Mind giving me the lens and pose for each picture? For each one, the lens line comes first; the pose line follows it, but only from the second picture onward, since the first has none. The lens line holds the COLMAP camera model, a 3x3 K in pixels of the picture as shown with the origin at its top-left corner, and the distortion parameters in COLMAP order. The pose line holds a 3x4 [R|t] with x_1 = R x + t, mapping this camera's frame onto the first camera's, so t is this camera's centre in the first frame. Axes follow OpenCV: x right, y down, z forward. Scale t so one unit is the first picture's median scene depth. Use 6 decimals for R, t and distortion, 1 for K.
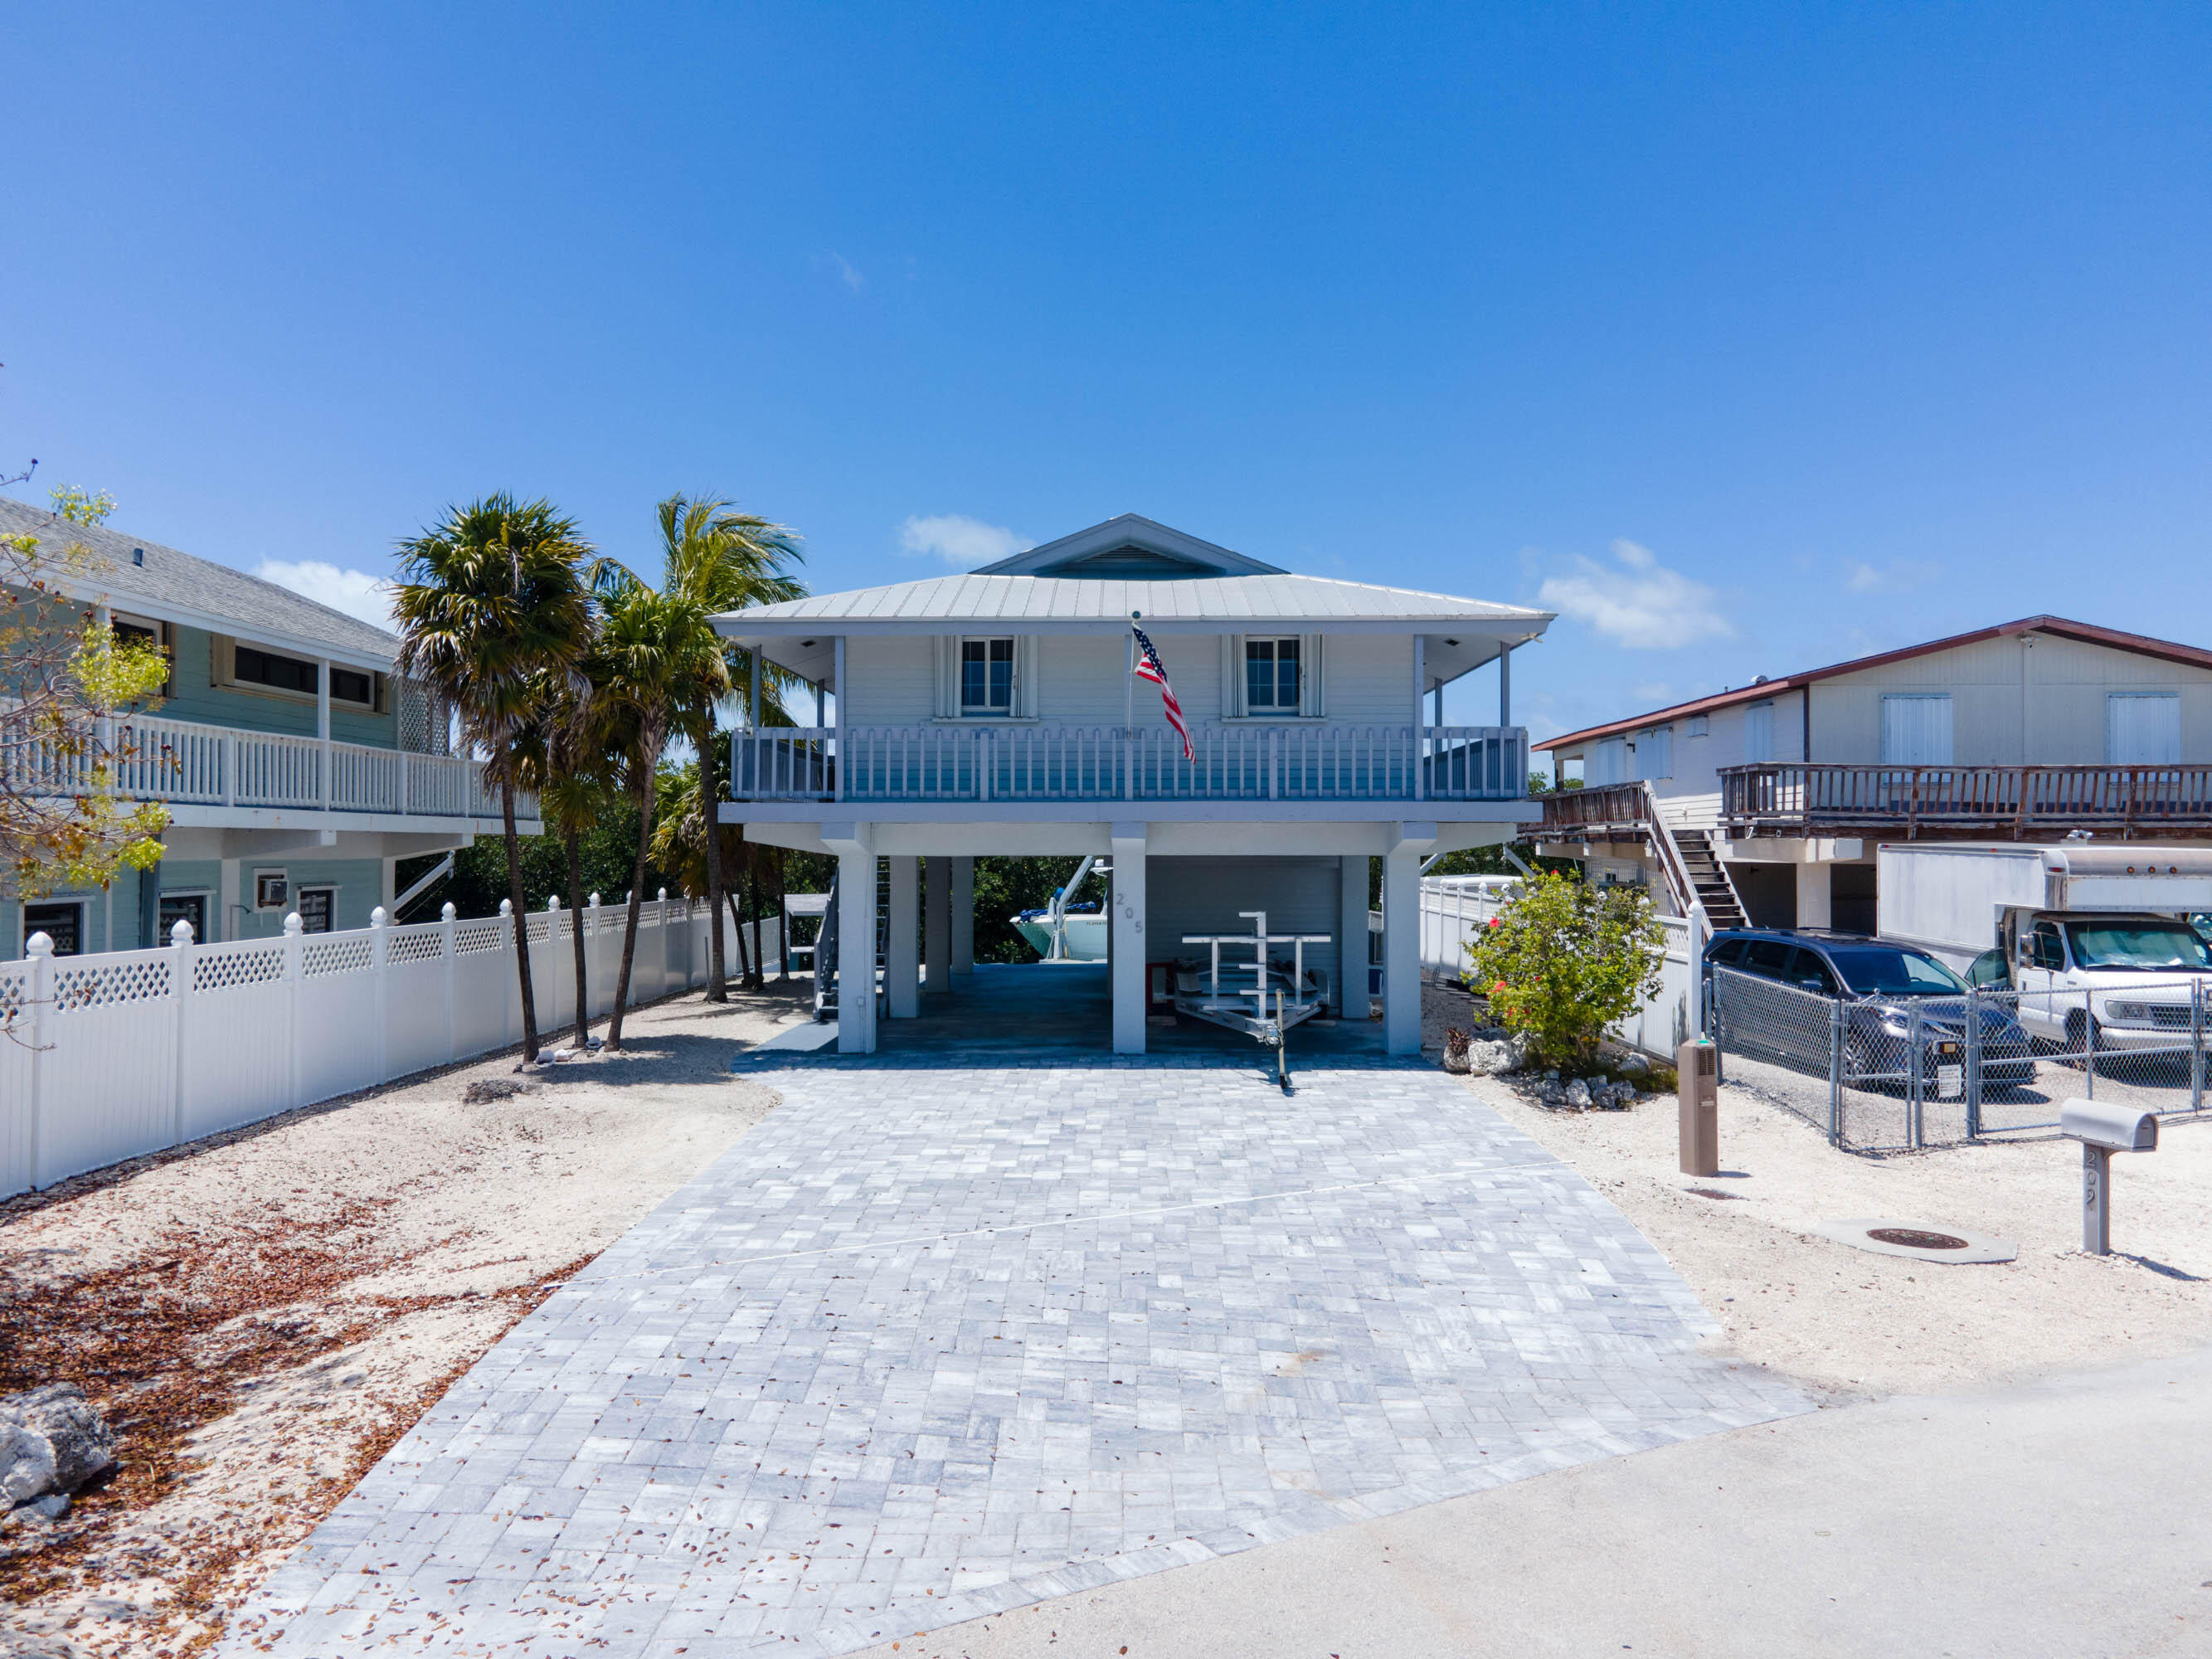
lens RADIAL K [[1658.3, 0, 1113.1], [0, 1658.3, 837.9], [0, 0, 1]] dist [0.028700, 0.015203]
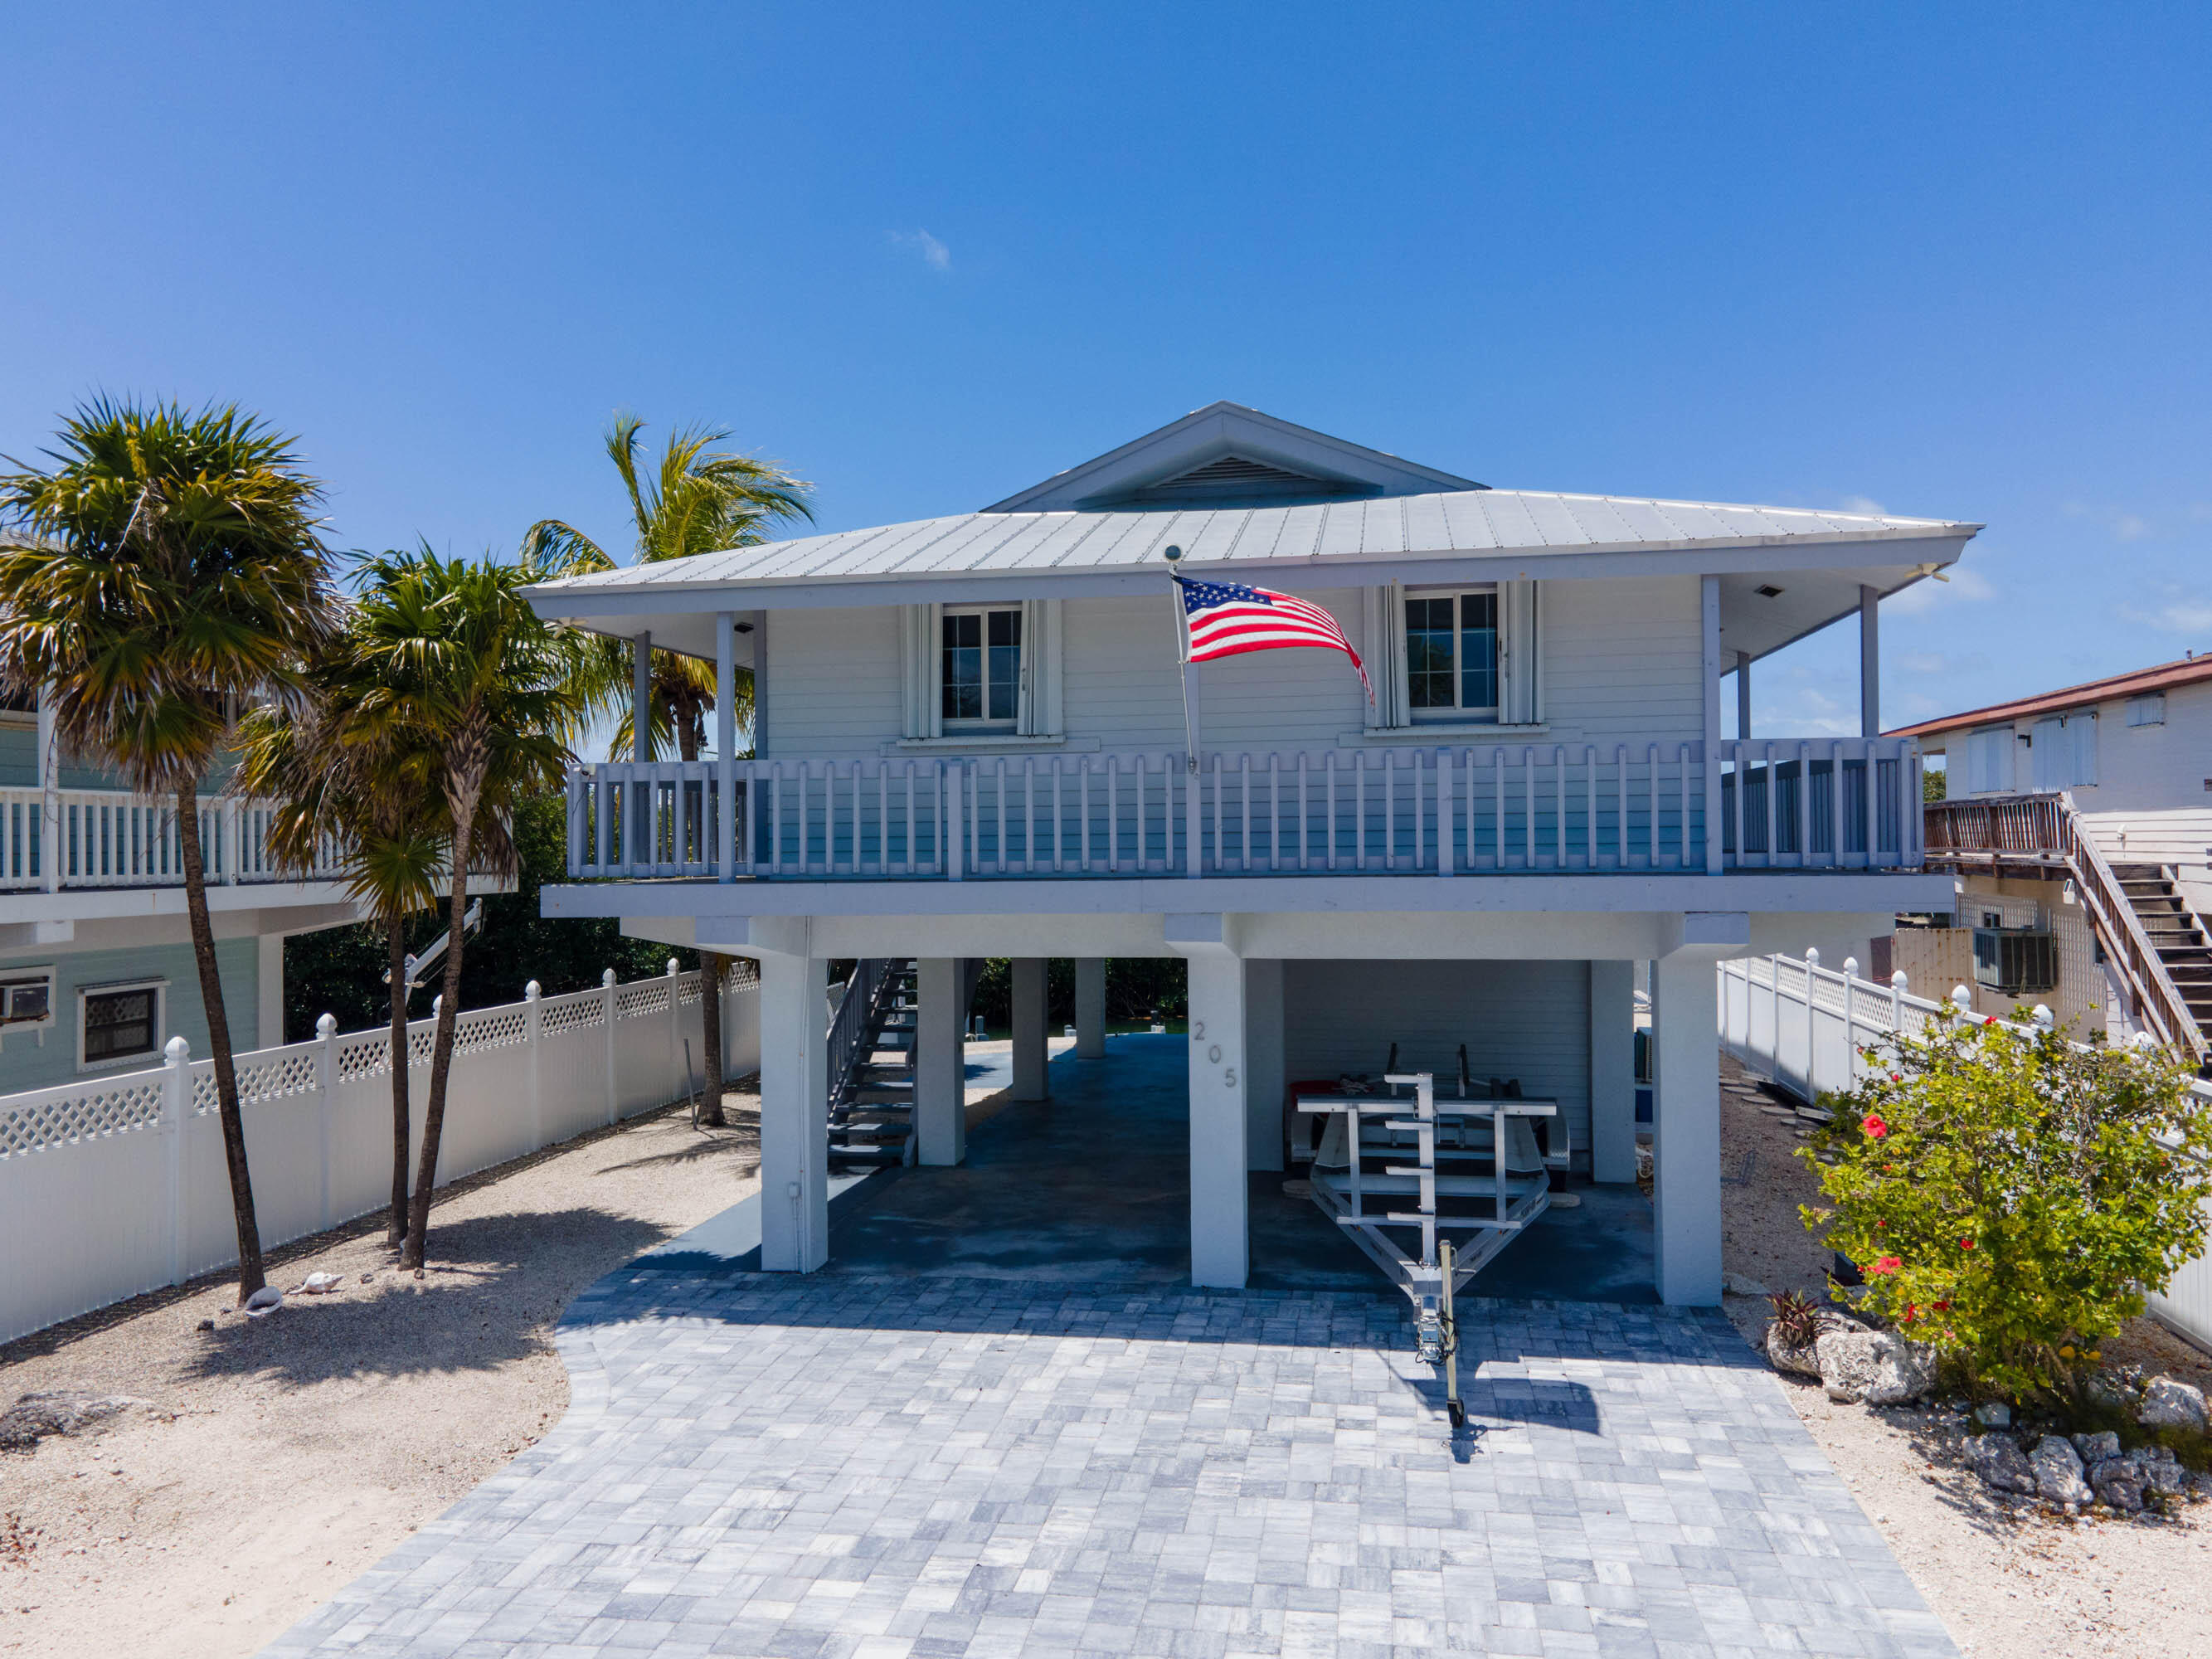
lens RADIAL K [[1658.3, 0, 1113.1], [0, 1658.3, 837.9], [0, 0, 1]] dist [0.028700, 0.015203]
pose [[0.986528, -0.011487, -0.163187, 0.073293], [0.012607, 0.999904, 0.005830, -0.038114], [0.163104, -0.007809, 0.986578, 0.397550]]
